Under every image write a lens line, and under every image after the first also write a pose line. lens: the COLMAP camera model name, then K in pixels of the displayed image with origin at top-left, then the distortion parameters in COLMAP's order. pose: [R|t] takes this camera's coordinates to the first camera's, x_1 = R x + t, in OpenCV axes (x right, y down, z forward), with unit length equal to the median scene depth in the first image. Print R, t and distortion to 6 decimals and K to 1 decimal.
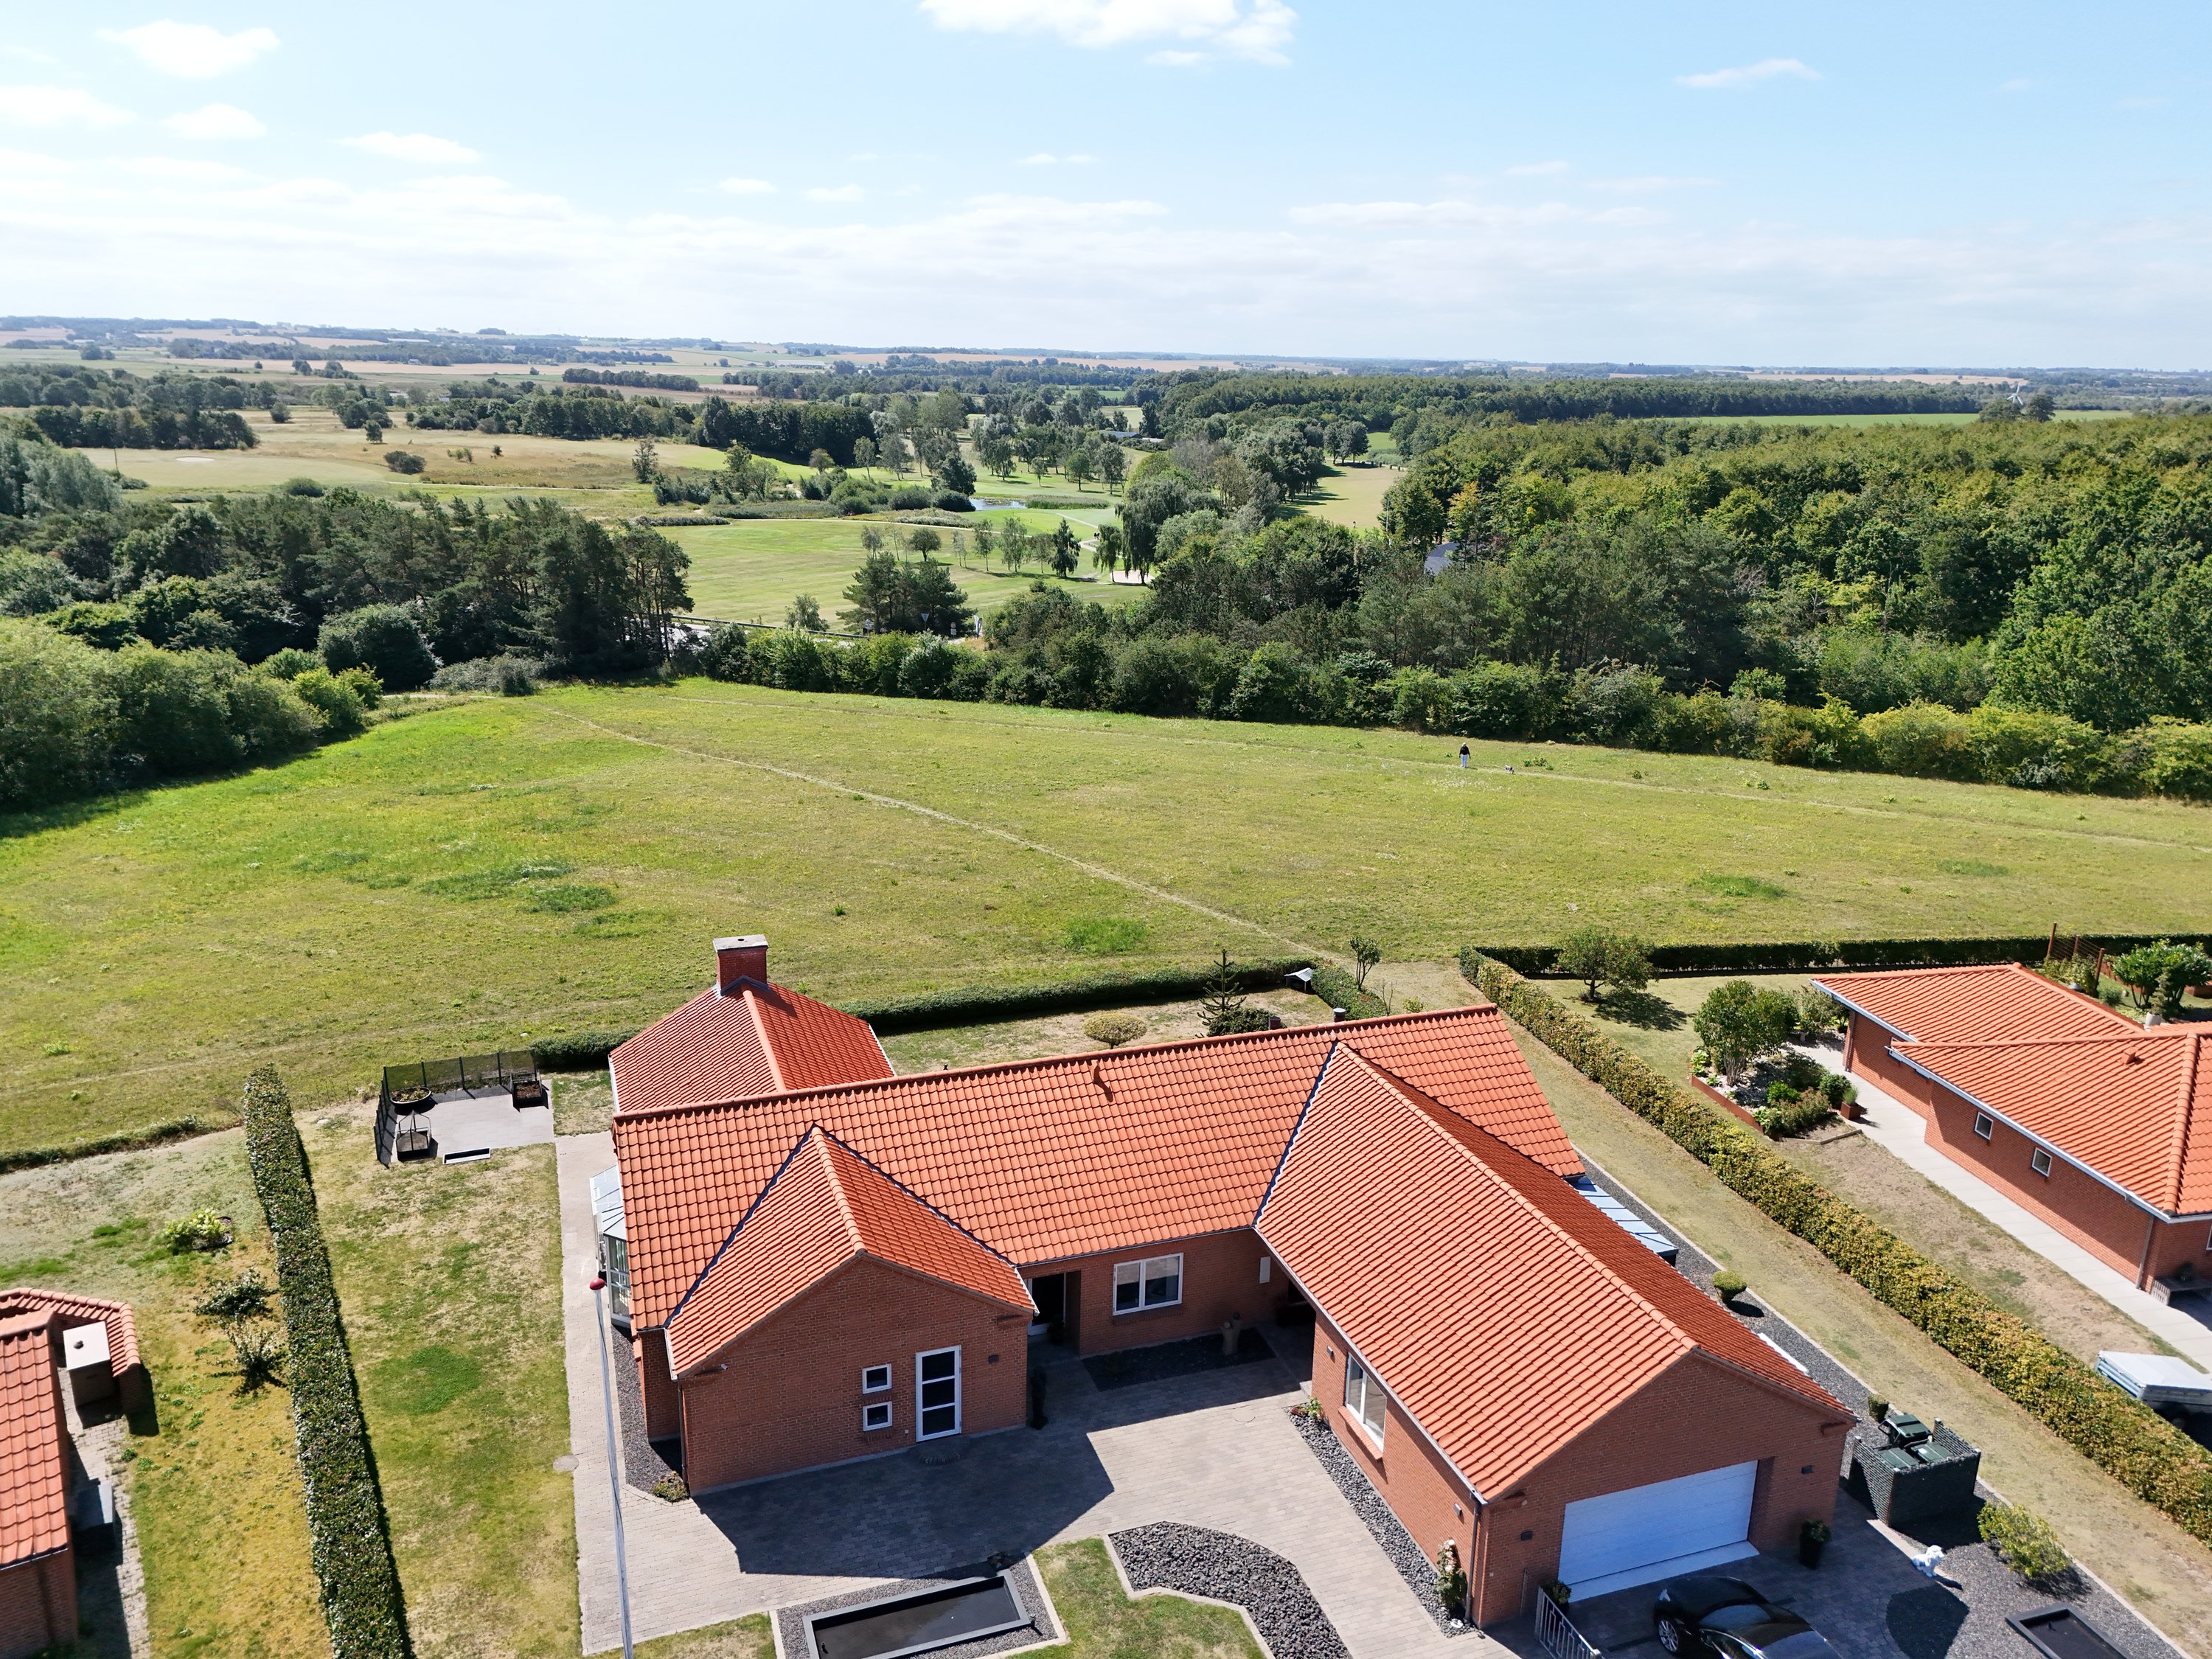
lens RADIAL K [[1627.1, 0, 1095.0], [0, 1627.1, 820.7], [0, 0, 1]] dist [0.091517, -0.081158]
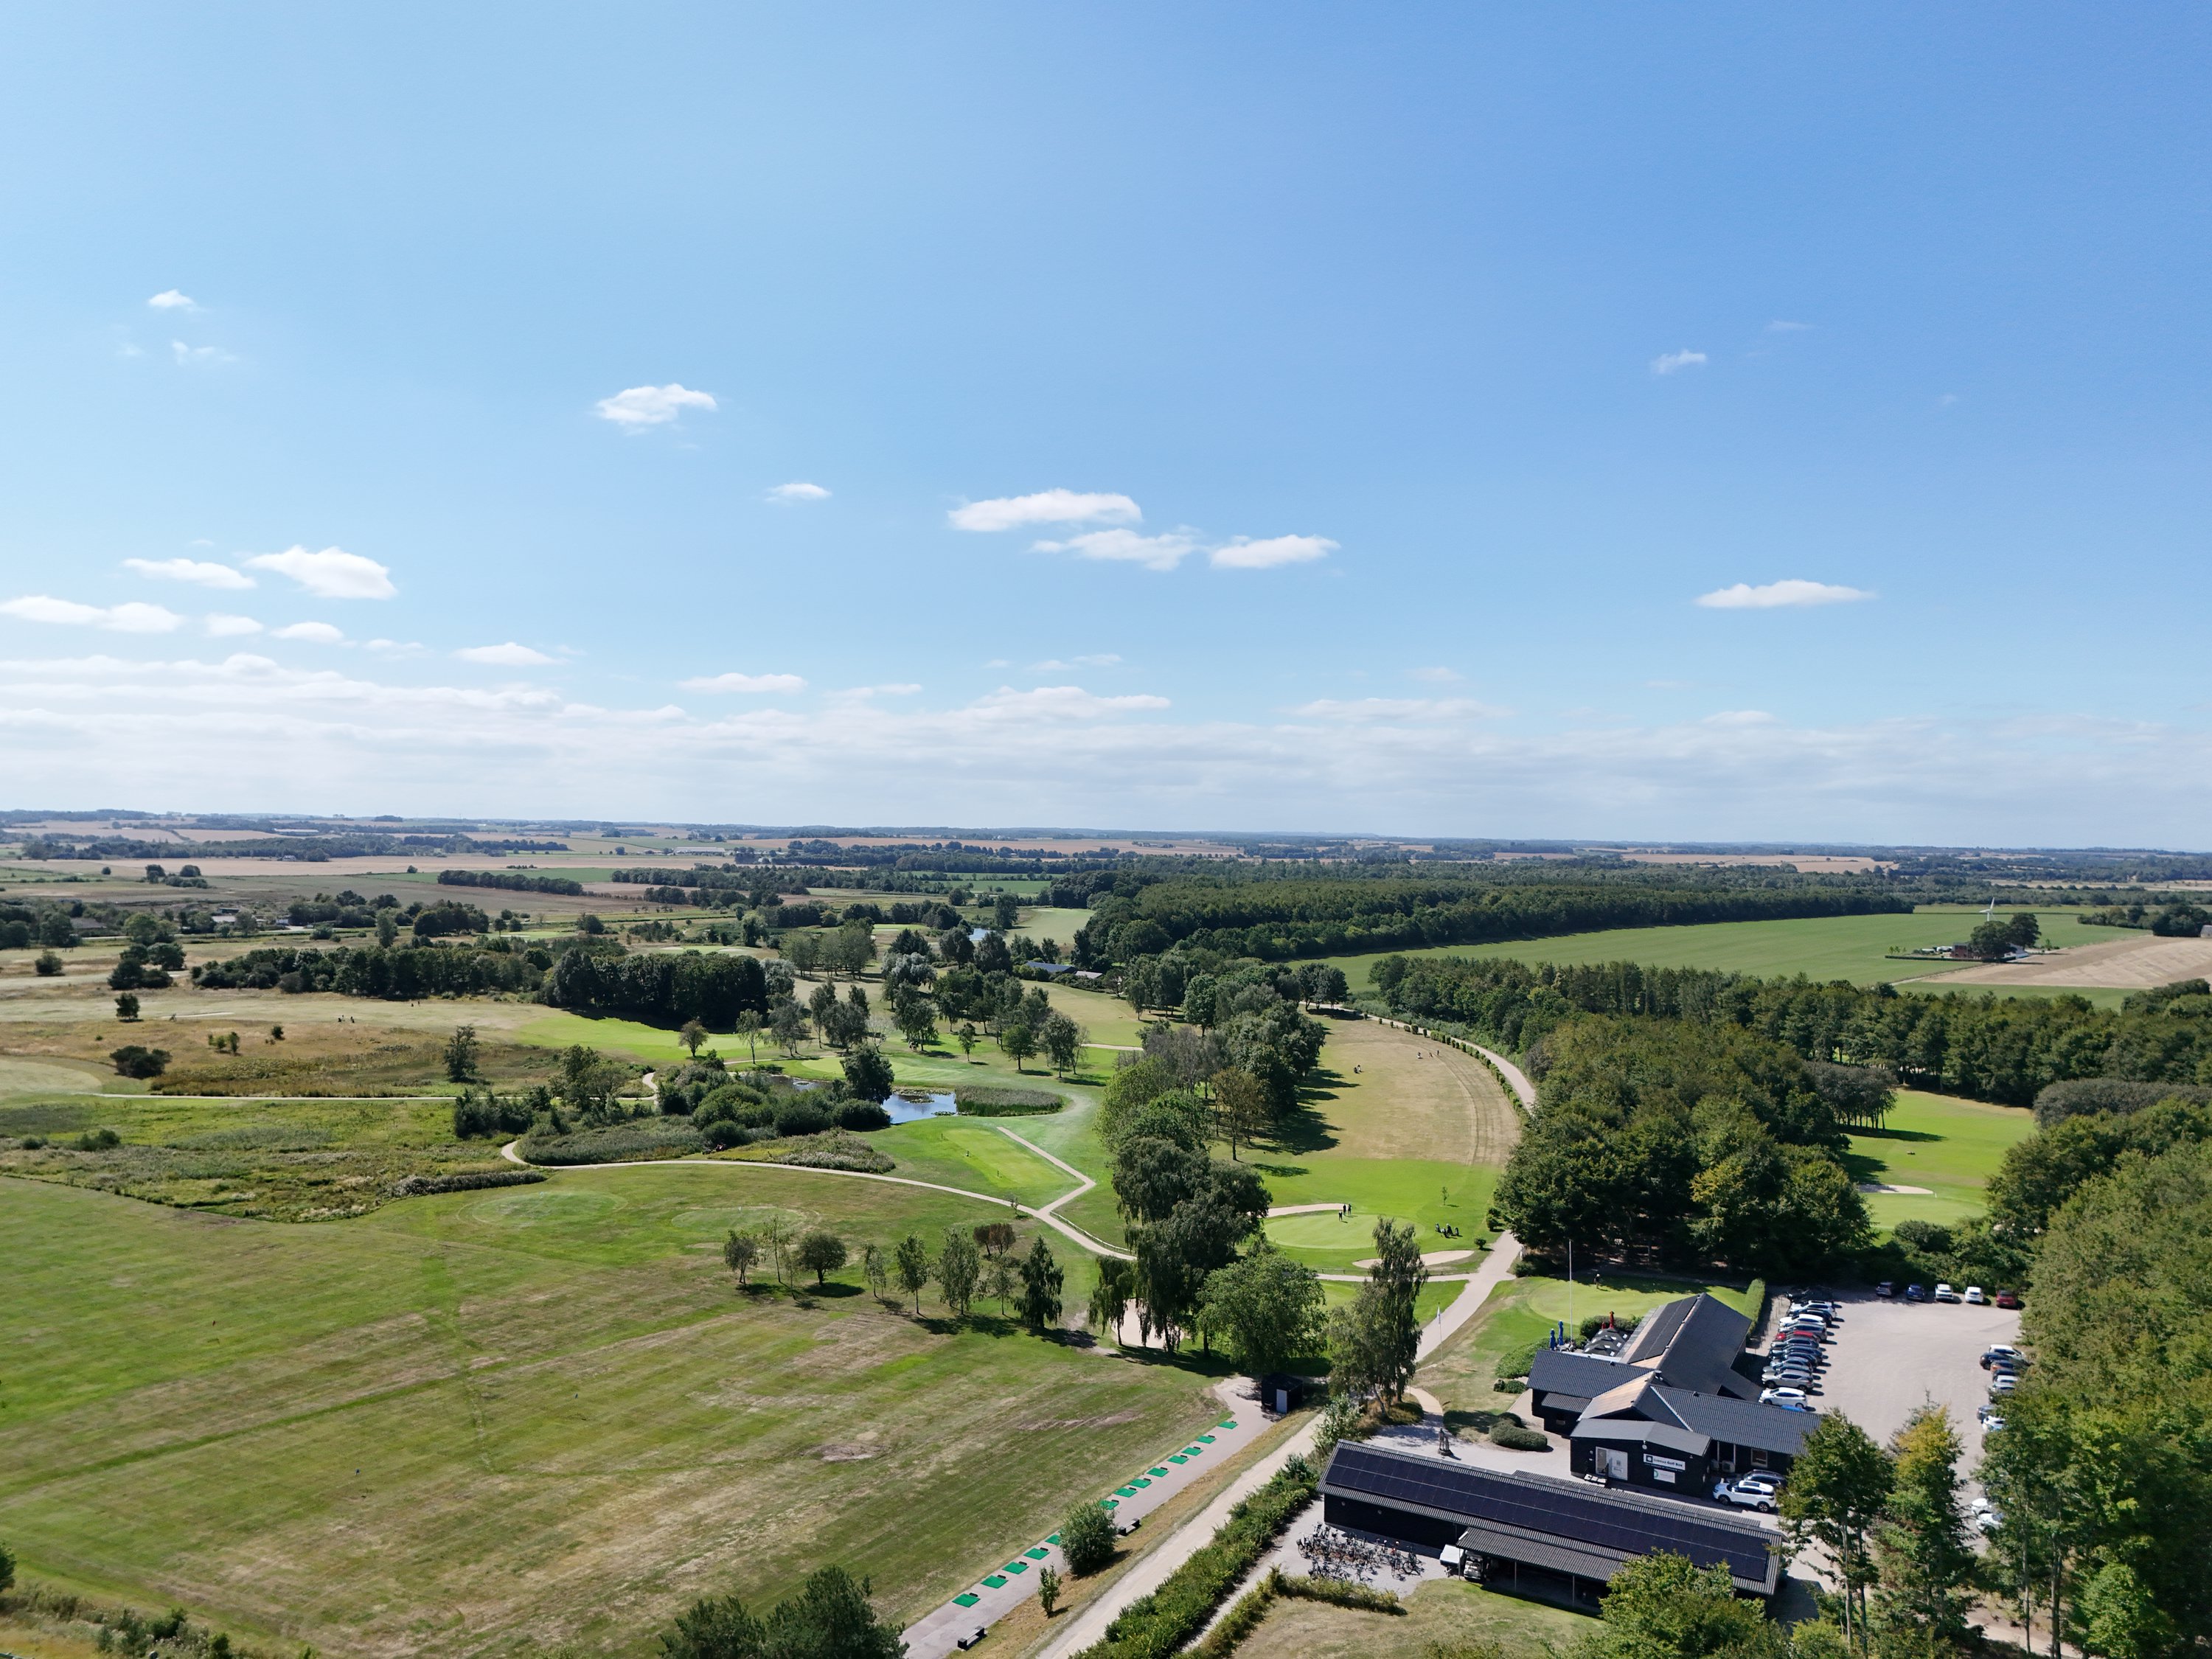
lens RADIAL K [[1627.1, 0, 1095.0], [0, 1627.1, 820.7], [0, 0, 1]] dist [0.091517, -0.081158]
pose [[0.997989, -0.004051, 0.063259, -0.018084], [0.021417, 0.960820, -0.276344, -0.078828], [-0.059661, 0.277143, 0.958975, 0.158015]]
